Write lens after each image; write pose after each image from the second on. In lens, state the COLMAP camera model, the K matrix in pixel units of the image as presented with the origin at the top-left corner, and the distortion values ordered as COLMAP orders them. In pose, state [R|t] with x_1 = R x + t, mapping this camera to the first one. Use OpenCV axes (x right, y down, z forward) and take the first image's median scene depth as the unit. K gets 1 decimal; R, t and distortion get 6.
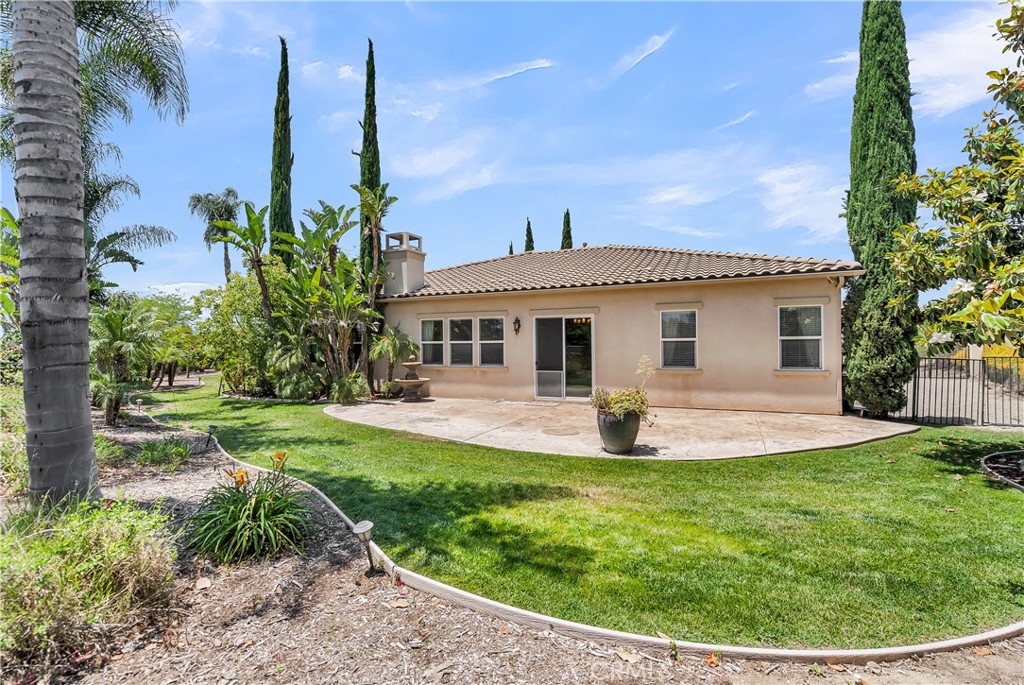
lens RADIAL K [[475.2, 0, 512.0], [0, 475.2, 342.5], [0, 0, 1]] dist [-0.011537, 0.000133]
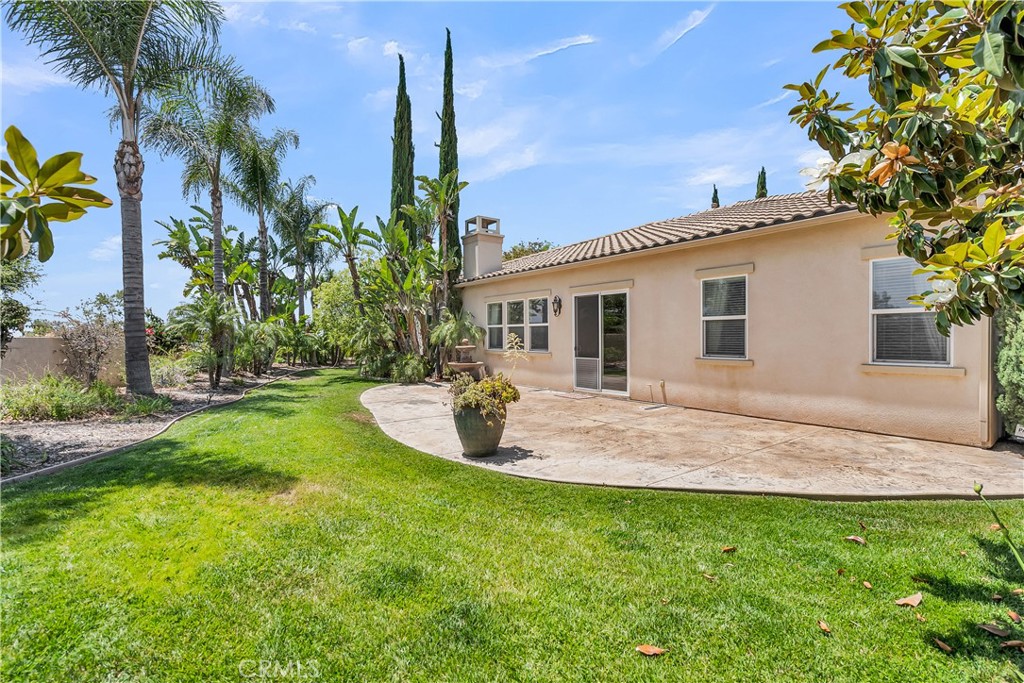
lens RADIAL K [[475.2, 0, 512.0], [0, 475.2, 341.5], [0, 0, 1]] dist [-0.011537, 0.000133]
pose [[0.867174, 0.010278, -0.497899, 0.390300], [-0.001749, 0.999844, 0.017594, 0.015822], [0.498002, -0.014386, 0.867057, 0.198227]]
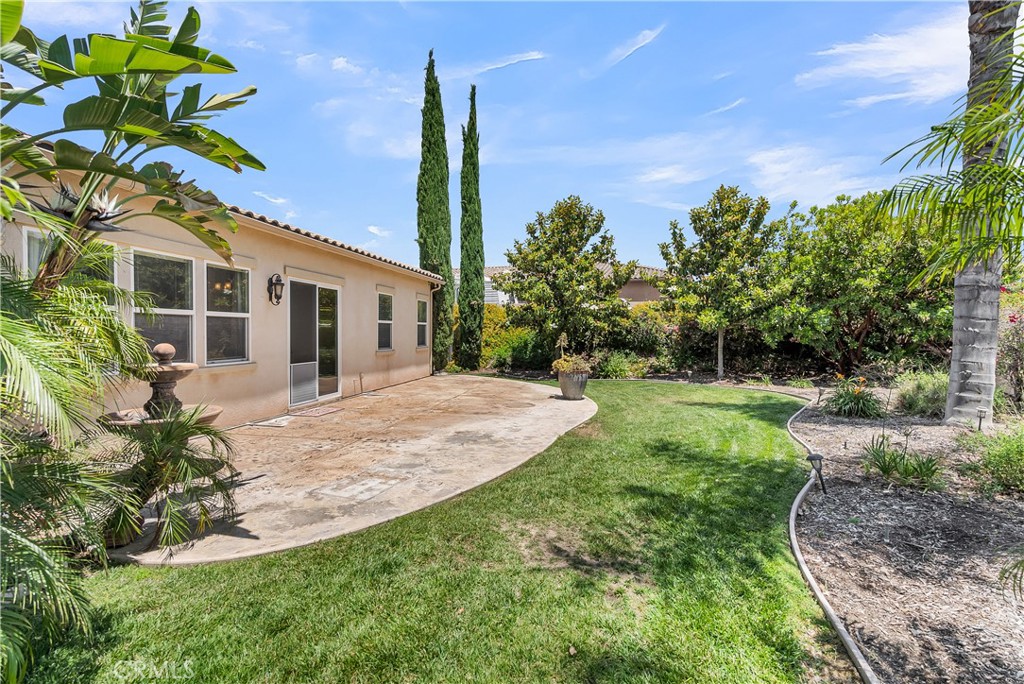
lens RADIAL K [[468.3, 0, 519.4], [0, 468.3, 346.4], [0, 0, 1]] dist [-0.001661, -0.000449]
pose [[-0.250407, -0.020150, 0.967931, -0.640968], [-0.002009, 0.999792, 0.020293, 0.022986], [-0.968139, 0.003137, -0.250395, 0.882205]]
